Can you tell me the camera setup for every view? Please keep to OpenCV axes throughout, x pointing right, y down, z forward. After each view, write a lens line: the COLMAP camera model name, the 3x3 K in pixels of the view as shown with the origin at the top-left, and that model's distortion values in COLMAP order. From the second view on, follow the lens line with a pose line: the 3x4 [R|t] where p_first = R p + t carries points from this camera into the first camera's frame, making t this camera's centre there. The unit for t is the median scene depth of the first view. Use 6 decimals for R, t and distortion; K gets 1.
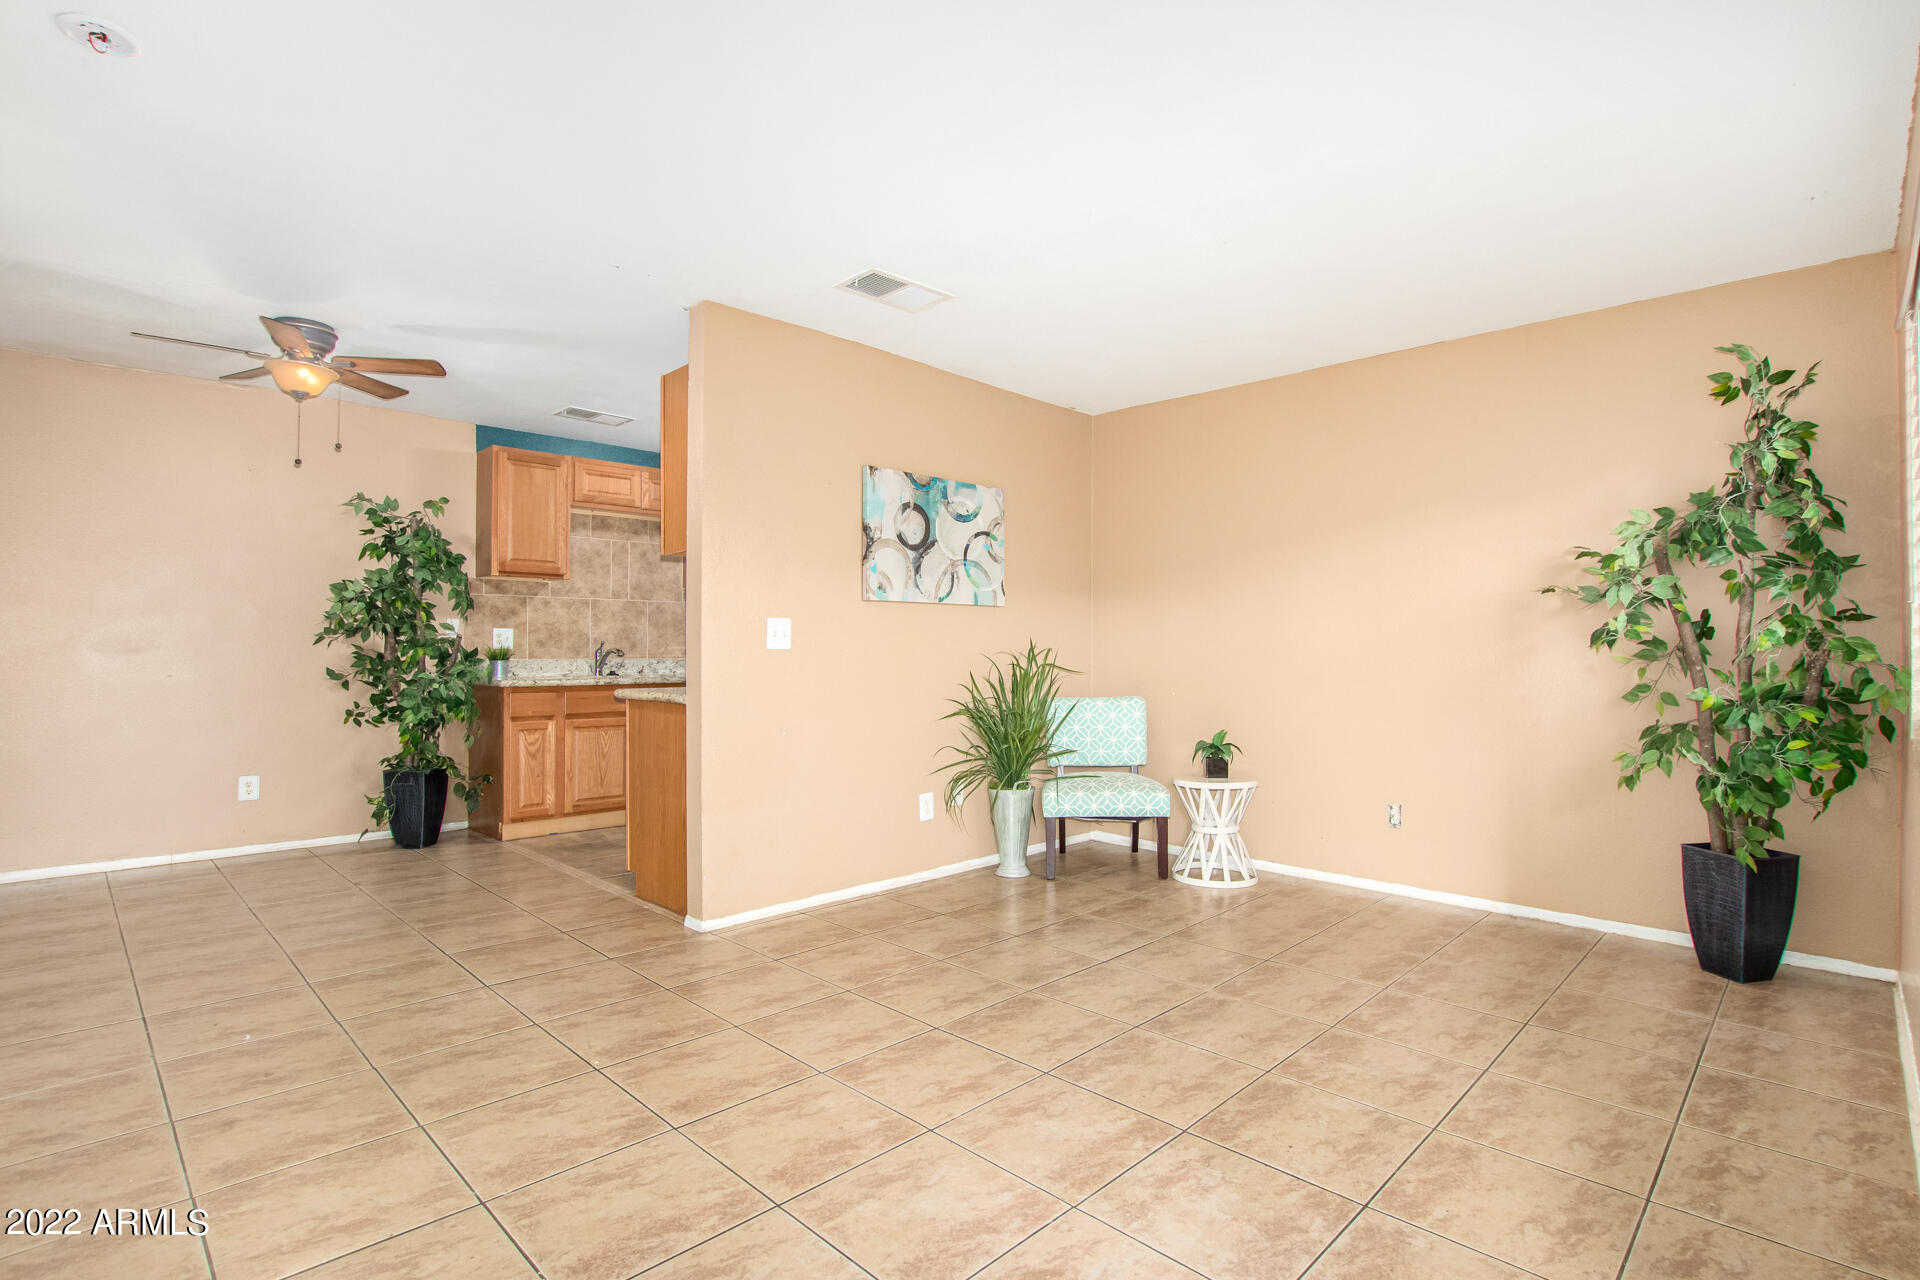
lens RADIAL K [[863.5, 0, 1002.6], [0, 863.5, 648.3], [0, 0, 1]] dist [-0.059751, 0.019731]
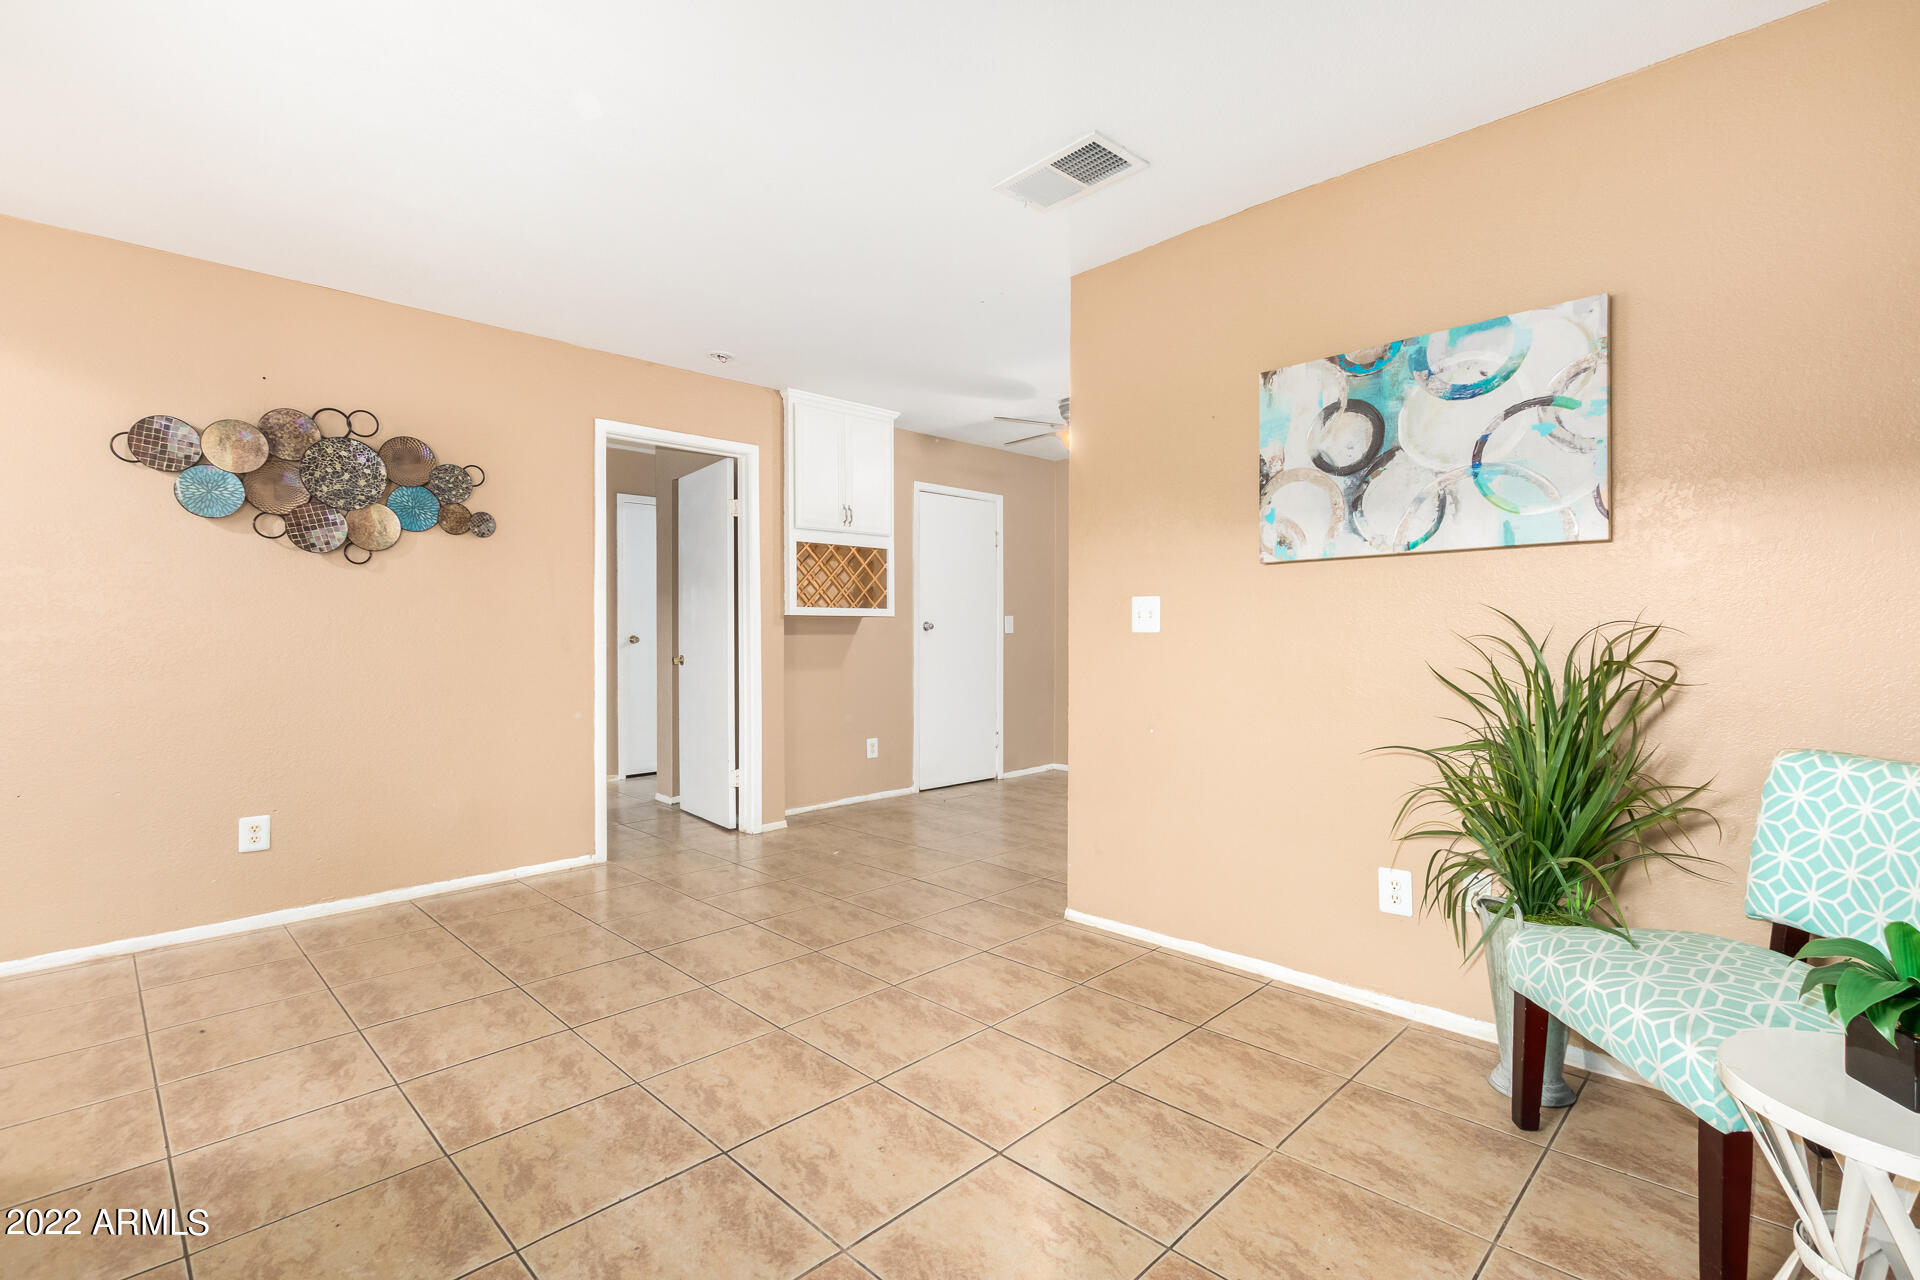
lens RADIAL K [[874.1, 0, 978.9], [0, 874.1, 638.7], [0, 0, 1]] dist [0.003085, -0.002073]
pose [[0.003193, 0.005045, -0.999982, 0.557110], [0.007194, 0.999961, 0.005068, 0.001308], [0.999969, -0.007210, 0.003157, 0.752315]]
